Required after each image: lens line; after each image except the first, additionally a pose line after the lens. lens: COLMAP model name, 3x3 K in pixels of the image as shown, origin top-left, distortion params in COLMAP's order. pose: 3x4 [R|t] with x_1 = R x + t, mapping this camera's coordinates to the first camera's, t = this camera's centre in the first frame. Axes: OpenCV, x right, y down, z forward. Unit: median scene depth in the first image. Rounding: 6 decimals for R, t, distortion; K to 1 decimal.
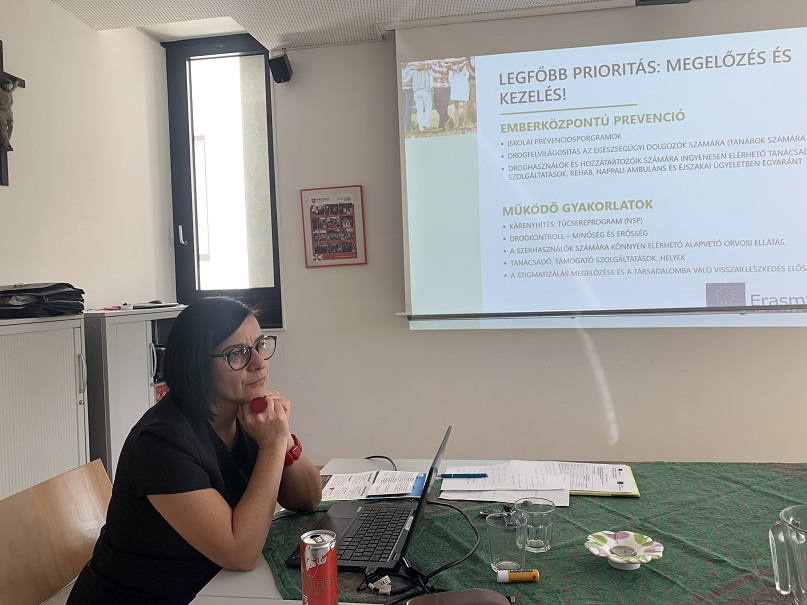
lens RADIAL K [[605.2, 0, 403.8], [0, 605.2, 302.1], [0, 0, 1]] dist [0.005535, -0.007813]
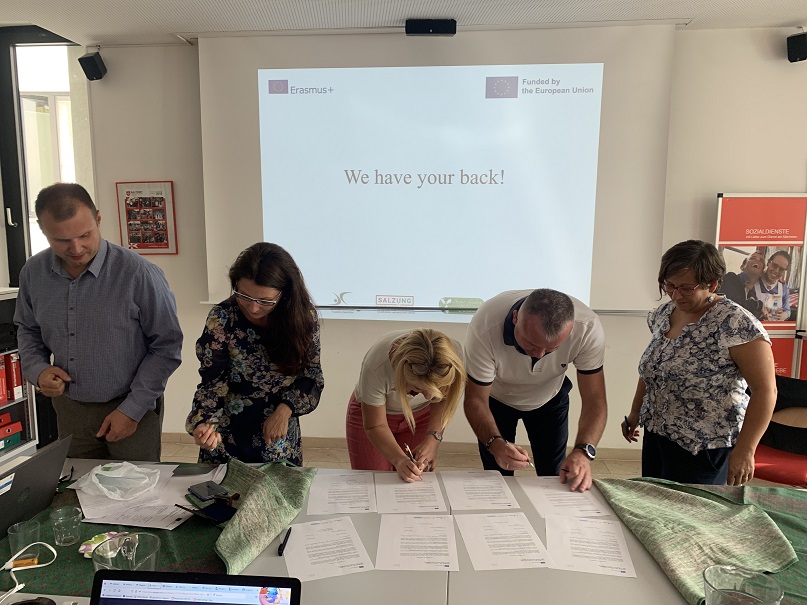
lens RADIAL K [[605.2, 0, 400.5], [0, 605.2, 303.1], [0, 0, 1]] dist [0.005535, -0.007813]
pose [[0.997067, 0.026071, 0.071950, 0.262348], [-0.032651, 0.995237, 0.091852, -0.088212], [-0.069213, -0.093932, 0.993170, -0.121344]]
